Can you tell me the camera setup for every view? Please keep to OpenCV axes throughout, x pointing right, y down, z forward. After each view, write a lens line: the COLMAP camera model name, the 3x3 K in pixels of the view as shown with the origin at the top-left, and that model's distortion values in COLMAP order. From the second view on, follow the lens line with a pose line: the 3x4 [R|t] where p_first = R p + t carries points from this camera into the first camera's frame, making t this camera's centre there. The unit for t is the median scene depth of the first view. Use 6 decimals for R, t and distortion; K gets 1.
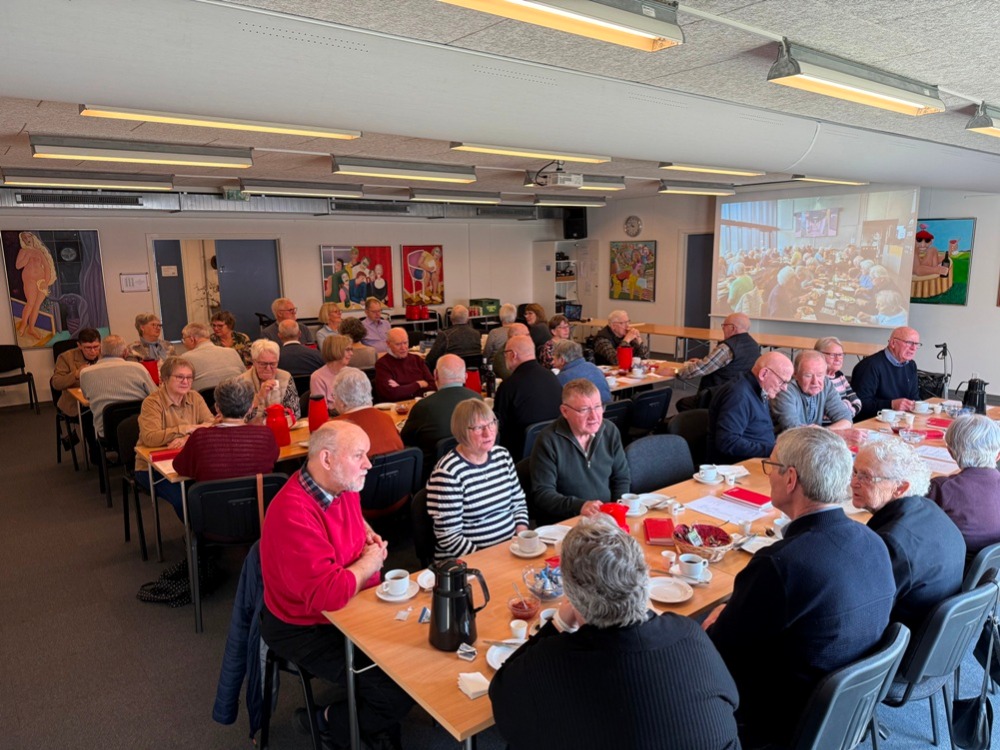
lens RADIAL K [[735.2, 0, 503.2], [0, 735.2, 377.6], [0, 0, 1]] dist [-0.009385, -0.008755]
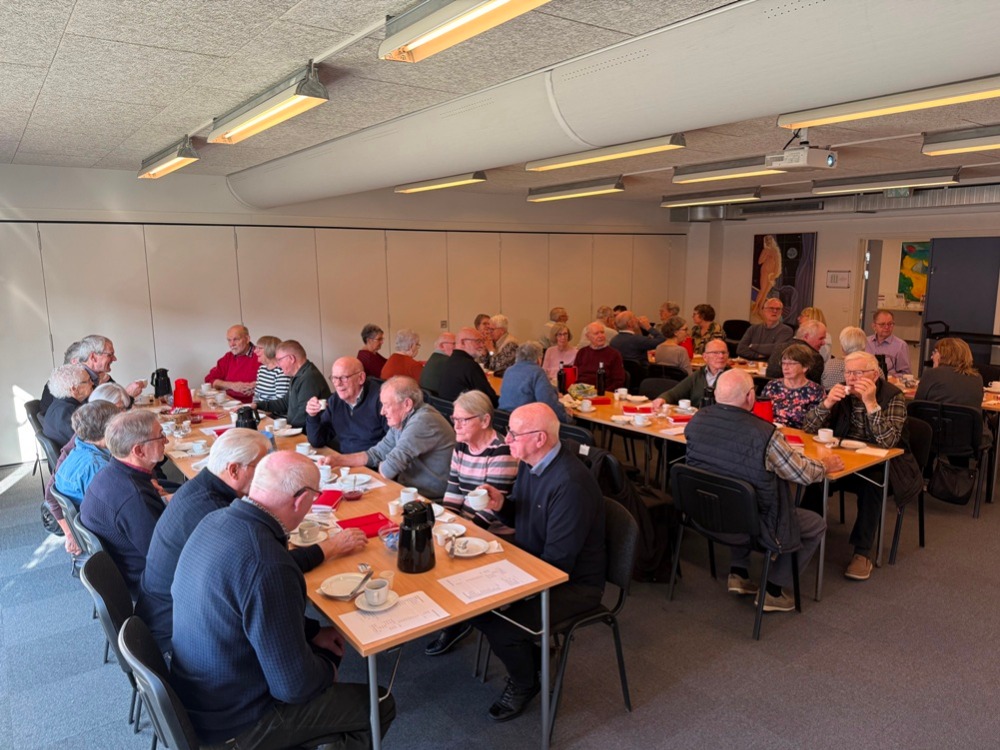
lens RADIAL K [[735.2, 0, 496.3], [0, 735.2, 378.8], [0, 0, 1]] dist [-0.009385, -0.008755]
pose [[-0.062891, 0.175865, -0.982403, 0.677389], [-0.155170, 0.970659, 0.183696, -0.115109], [0.985884, 0.163992, -0.033756, 0.599566]]
